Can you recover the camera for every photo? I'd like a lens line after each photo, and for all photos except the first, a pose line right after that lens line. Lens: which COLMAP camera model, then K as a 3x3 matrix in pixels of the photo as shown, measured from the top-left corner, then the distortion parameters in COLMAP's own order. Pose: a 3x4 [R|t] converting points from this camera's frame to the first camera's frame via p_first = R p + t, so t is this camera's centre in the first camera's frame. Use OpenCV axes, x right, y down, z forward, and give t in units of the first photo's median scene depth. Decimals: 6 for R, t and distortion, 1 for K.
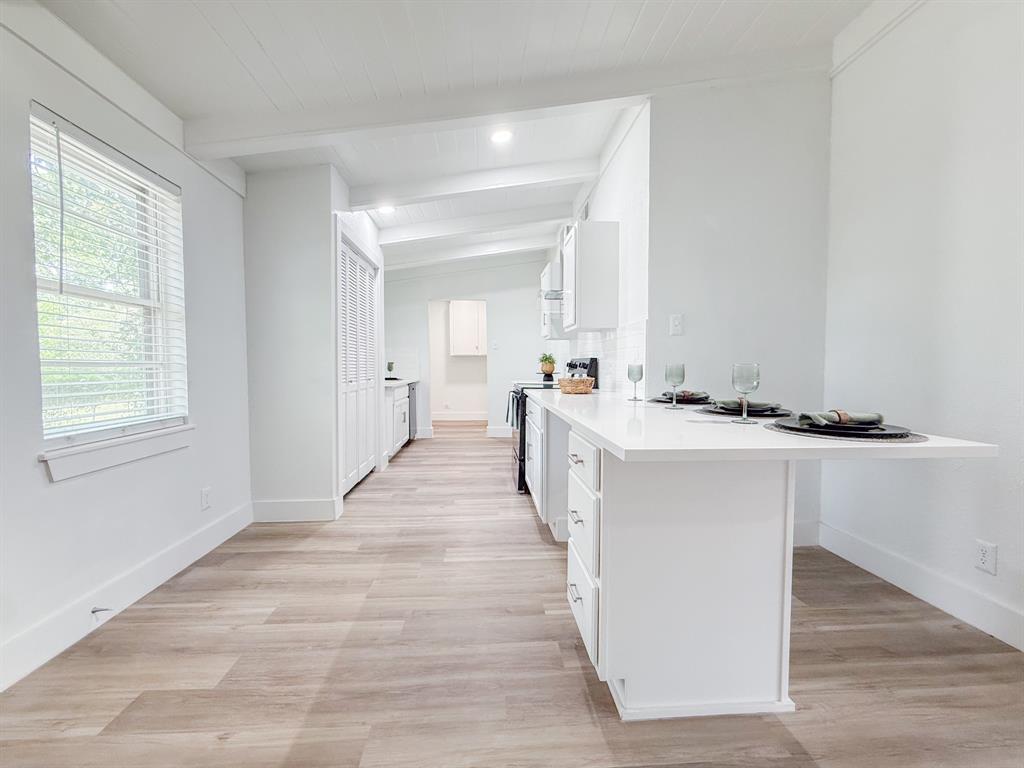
lens RADIAL K [[430.3, 0, 509.7], [0, 430.3, 382.9], [0, 0, 1]] dist [0.000709, -0.000379]
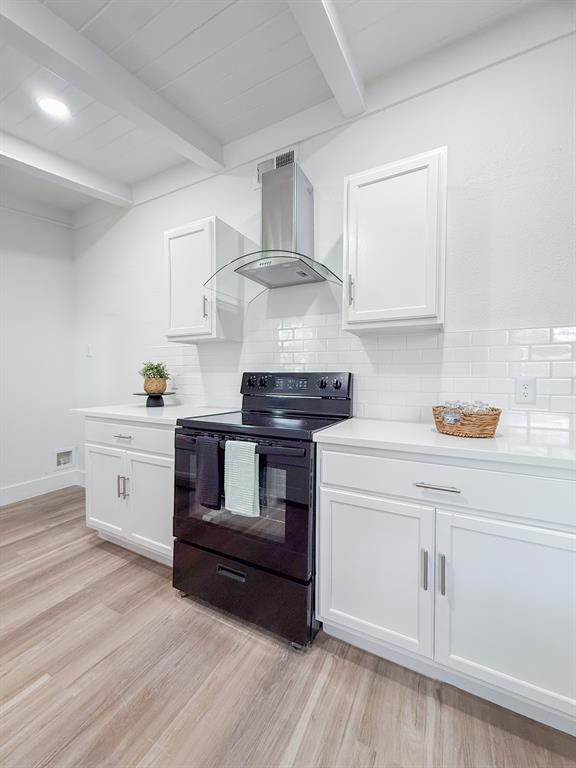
lens RADIAL K [[306.8, 0, 286.1], [0, 306.8, 381.6], [0, 0, 1]] dist [-0.001256, 0.000159]
pose [[0.520210, -0.012425, 0.853948, -0.338771], [0.031024, 0.999509, -0.004356, -0.055382], [-0.853475, 0.028759, 0.520340, 1.008750]]
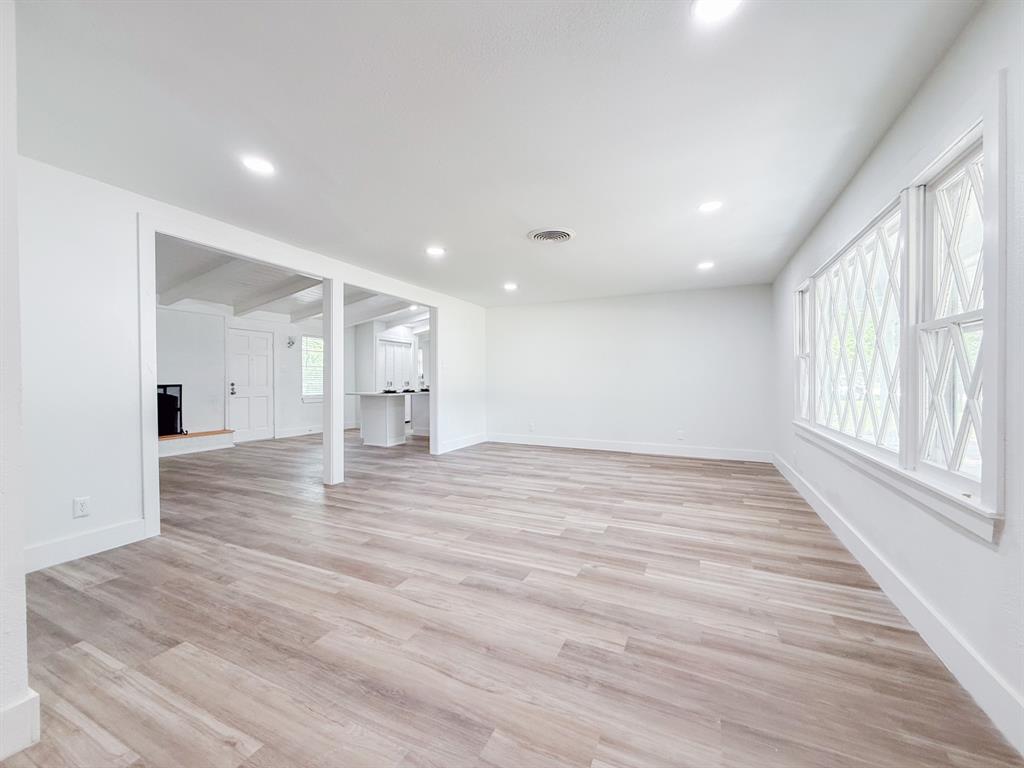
lens RADIAL K [[409.0, 0, 512.2], [0, 409.0, 383.9], [0, 0, 1]] dist [-0.001256, 0.000159]
pose [[0.878460, 0.001358, -0.477814, 2.041074], [-0.015923, 0.999524, -0.026434, 0.045175], [0.477551, 0.030830, 0.878063, -1.254156]]
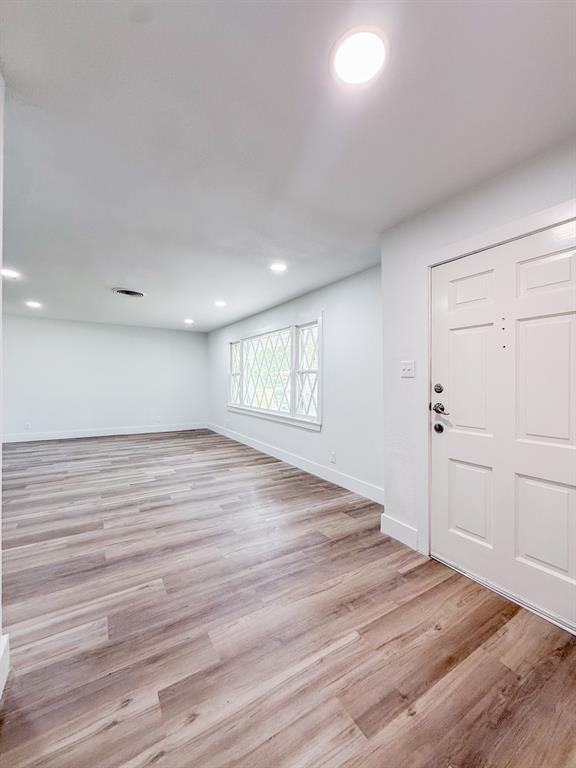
lens RADIAL K [[306.8, 0, 287.4], [0, 306.8, 382.3], [0, 0, 1]] dist [-0.001256, 0.000159]
pose [[0.877442, 0.002955, 0.479674, 1.530080], [0.012735, 0.999485, -0.029453, 0.027937], [-0.479514, 0.031952, 0.876952, -1.695975]]
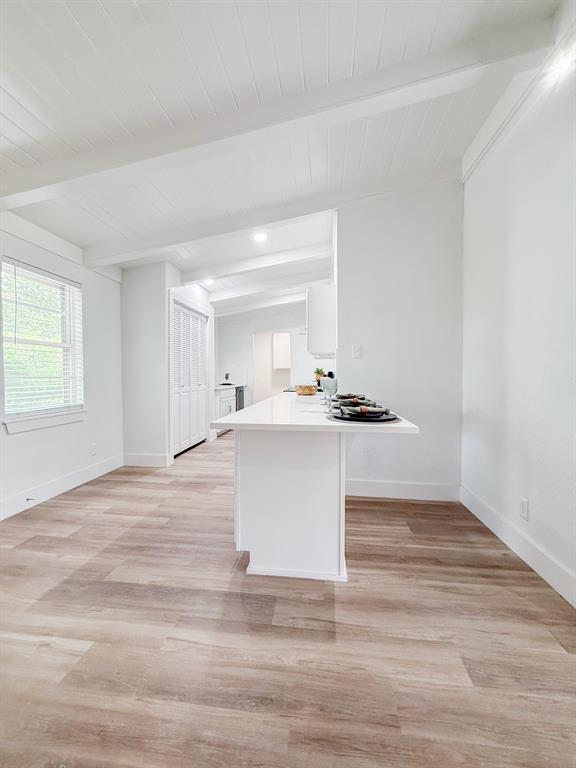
lens RADIAL K [[306.8, 0, 287.1], [0, 306.8, 381.4], [0, 0, 1]] dist [-0.001256, 0.000159]
pose [[0.982006, 0.002895, -0.188827, 0.303675], [-0.006038, 0.999853, -0.016069, -0.006398], [0.188753, 0.016920, 0.981879, -0.118625]]
